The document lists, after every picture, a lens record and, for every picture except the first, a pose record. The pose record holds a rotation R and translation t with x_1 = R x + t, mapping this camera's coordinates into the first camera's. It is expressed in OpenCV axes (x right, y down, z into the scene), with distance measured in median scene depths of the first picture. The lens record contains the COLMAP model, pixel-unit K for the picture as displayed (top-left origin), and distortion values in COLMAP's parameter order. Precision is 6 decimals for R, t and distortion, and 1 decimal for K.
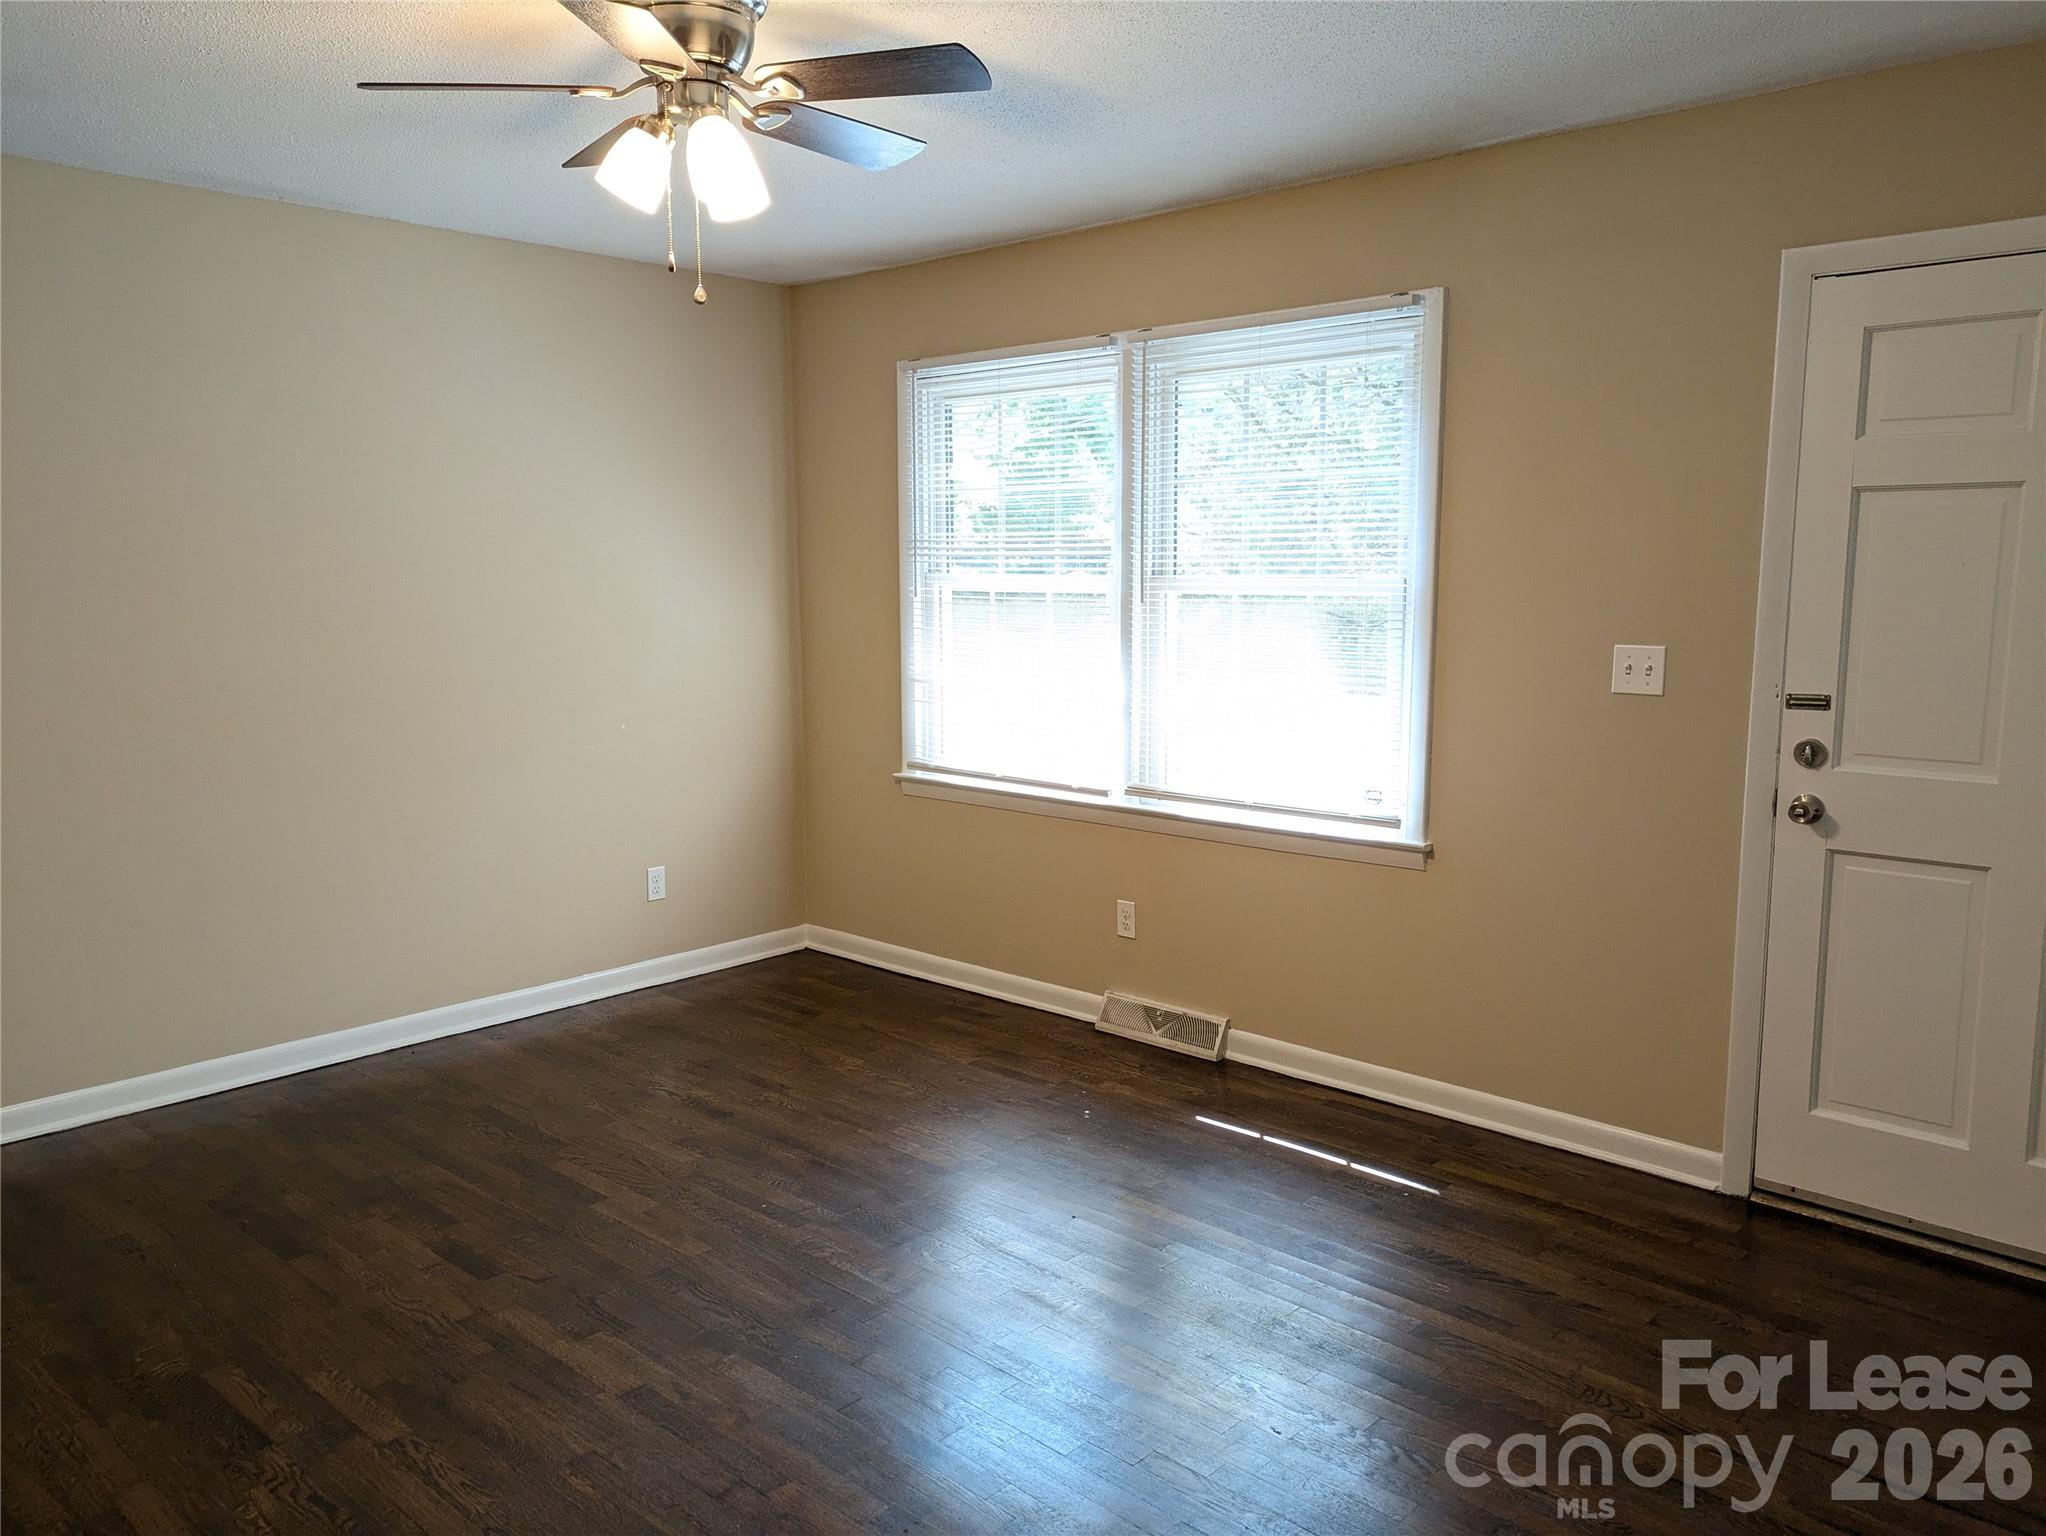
lens RADIAL K [[1500.2, 0, 1004.0], [0, 1500.2, 759.6], [0, 0, 1]] dist [0.045834, -0.041508]
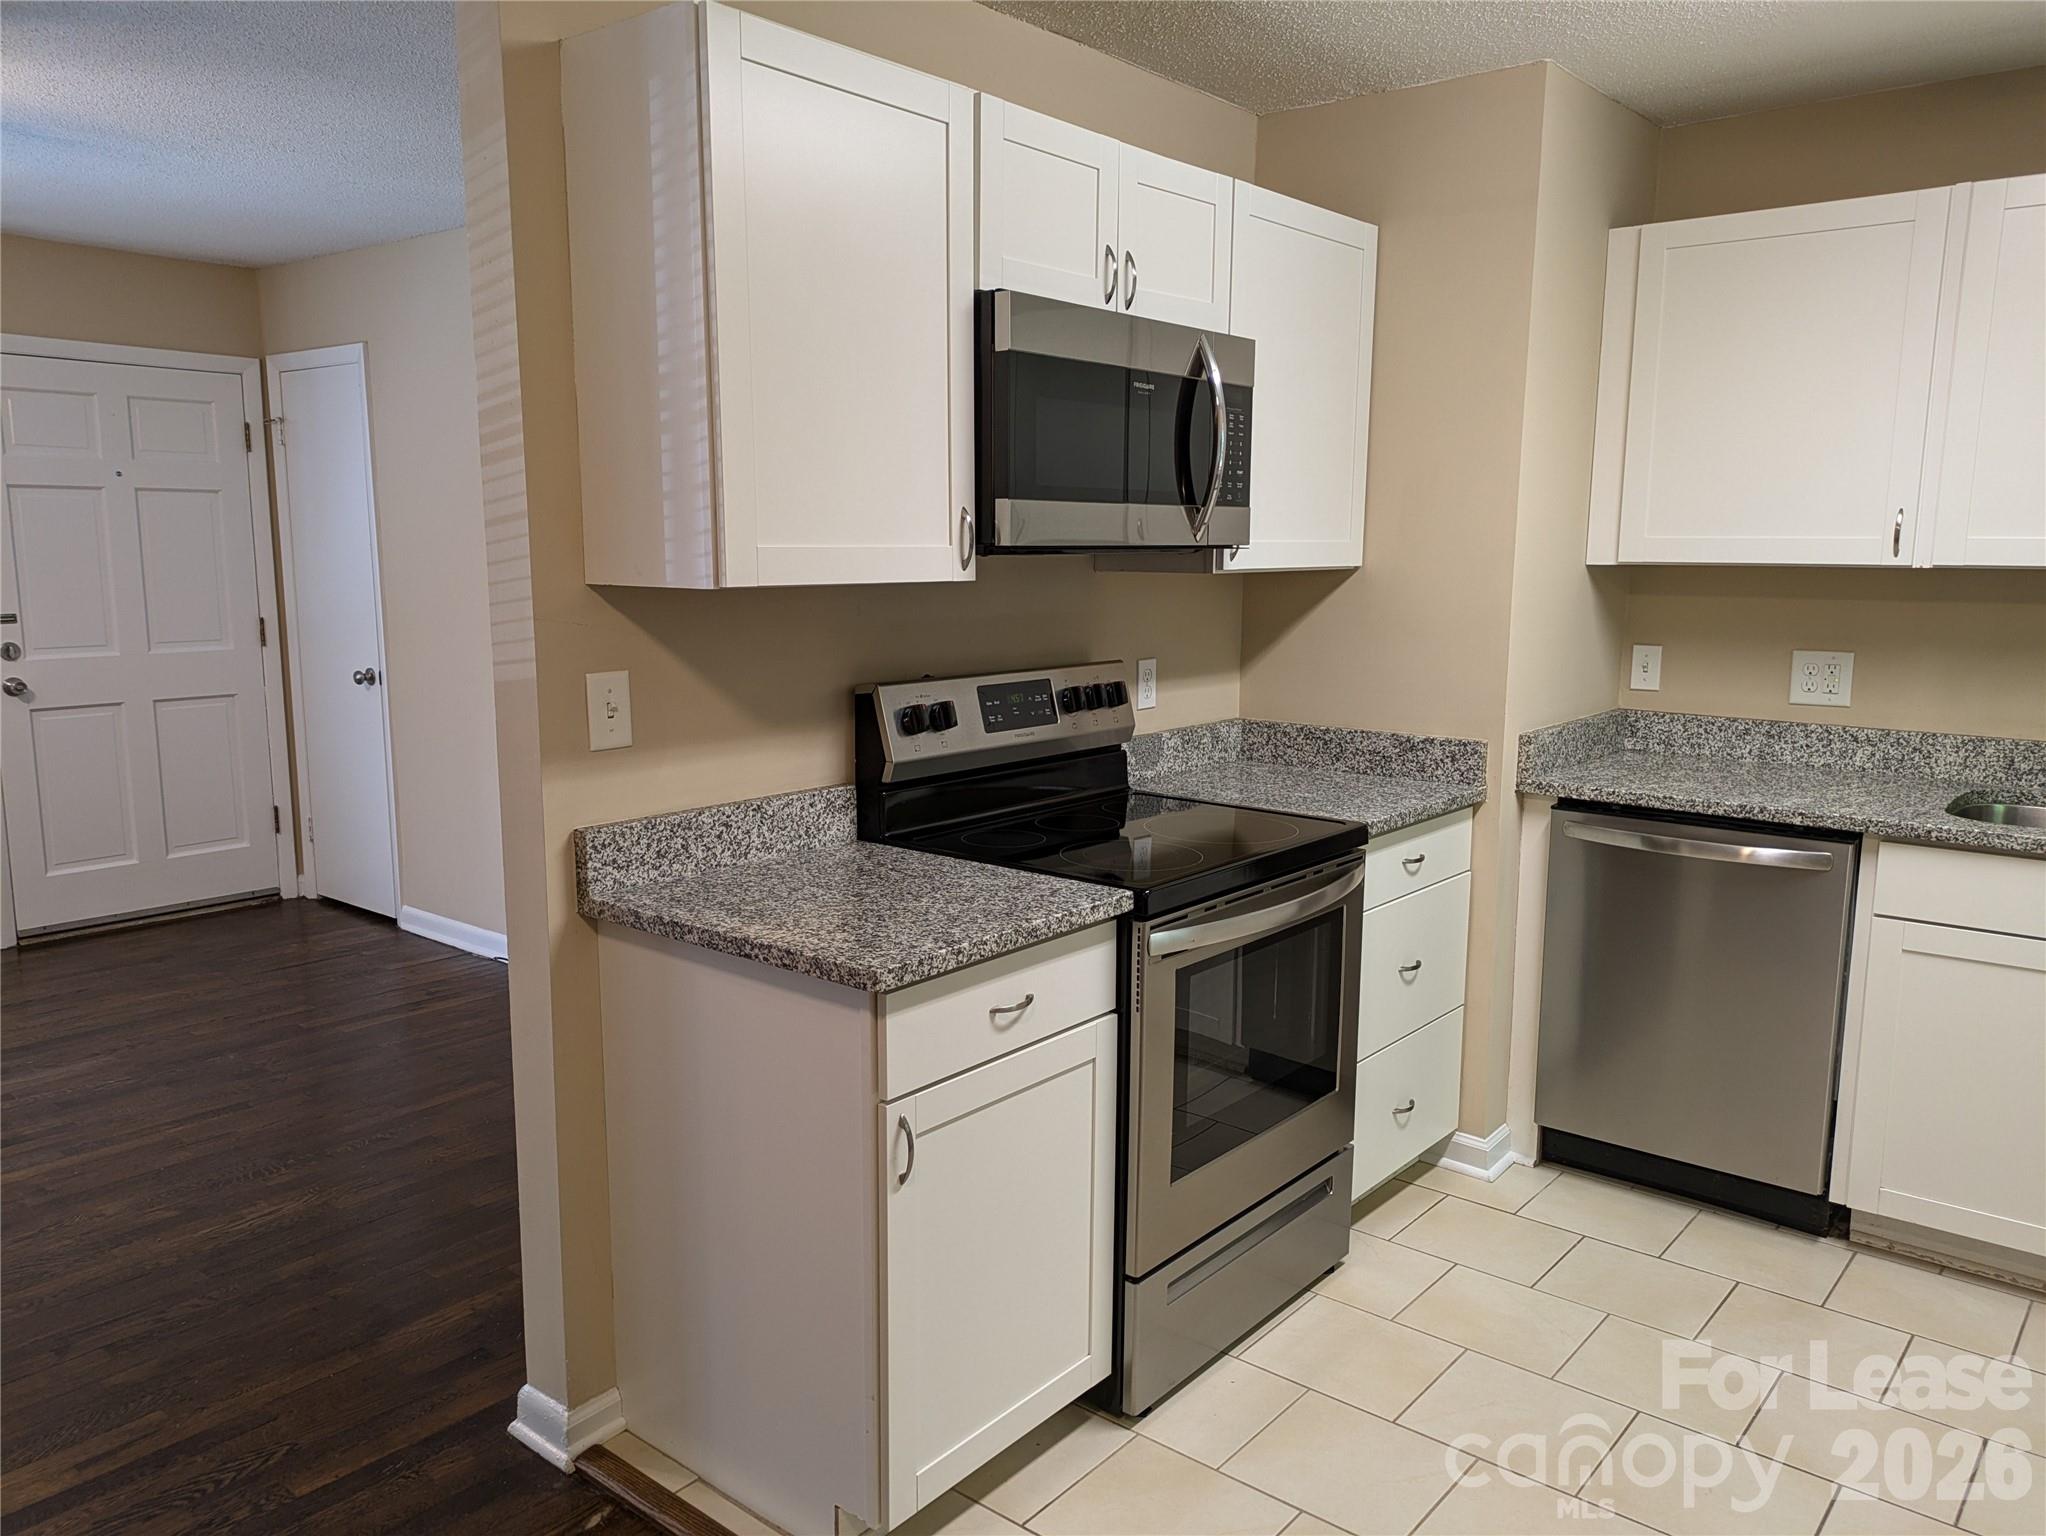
lens RADIAL K [[1500.2, 0, 1022.7], [0, 1500.2, 783.4], [0, 0, 1]] dist [0.045834, -0.041508]
pose [[-0.066016, -0.152474, 0.986100, -1.112332], [0.135681, 0.977705, 0.160260, 0.020094], [-0.988551, 0.144375, -0.043856, 0.035940]]
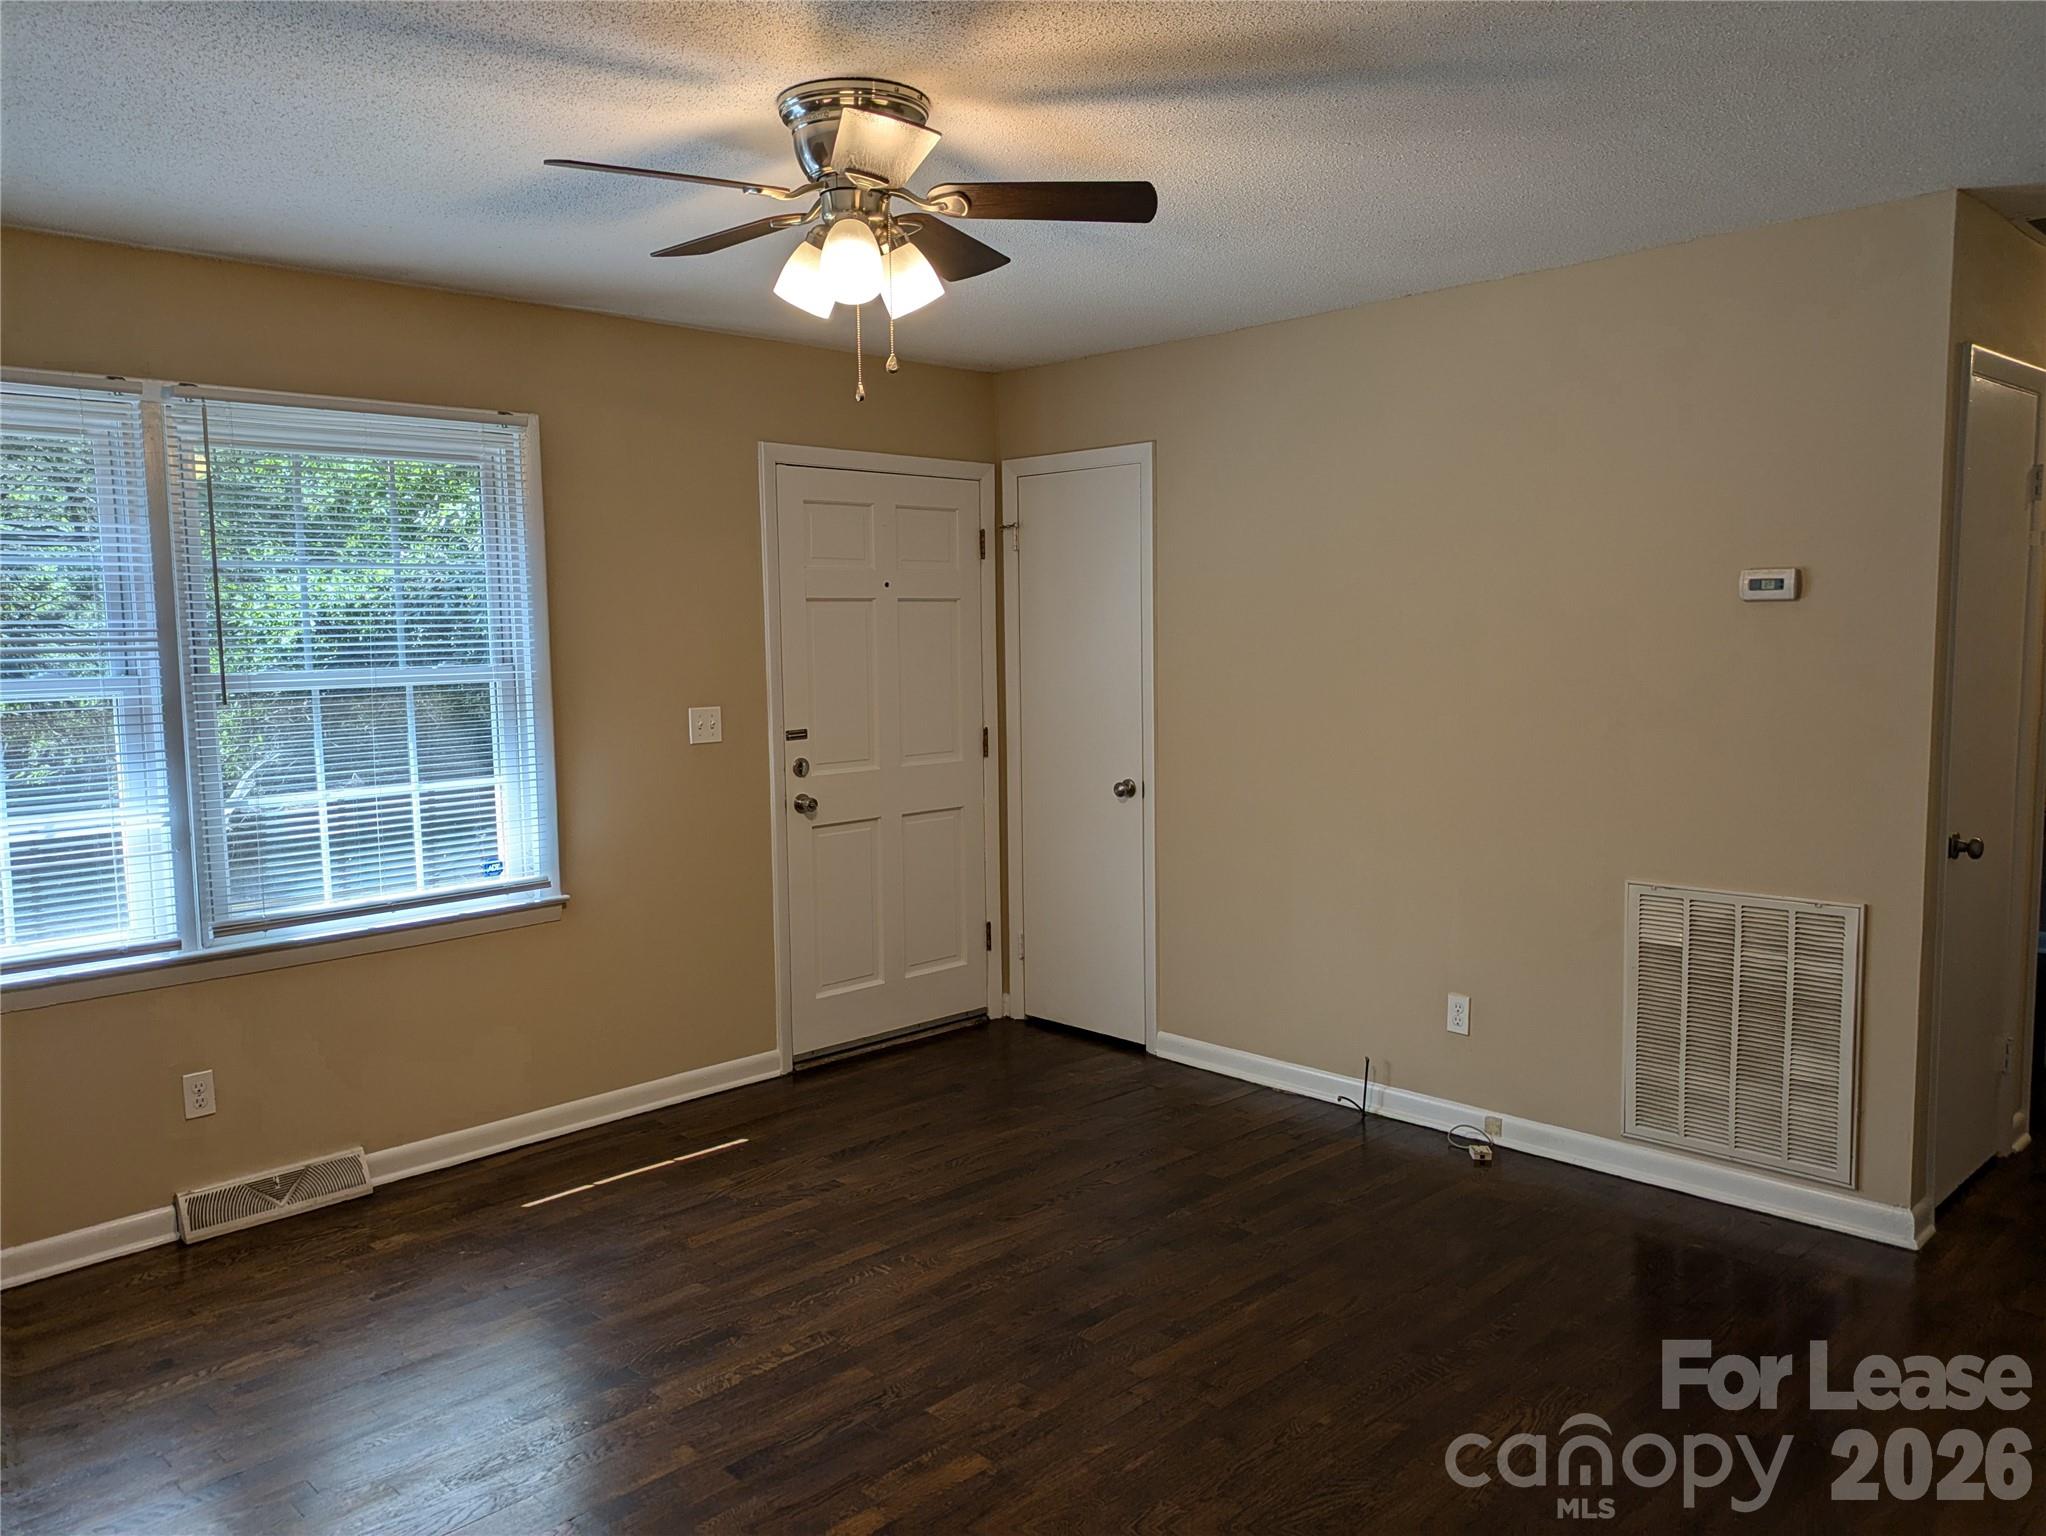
lens RADIAL K [[1500.2, 0, 1006.2], [0, 1500.2, 775.6], [0, 0, 1]] dist [0.045834, -0.041508]
pose [[0.048369, -0.091553, 0.994625, -0.973926], [0.155238, 0.984379, 0.083060, -0.089645], [-0.986692, 0.150386, 0.061826, 0.685371]]
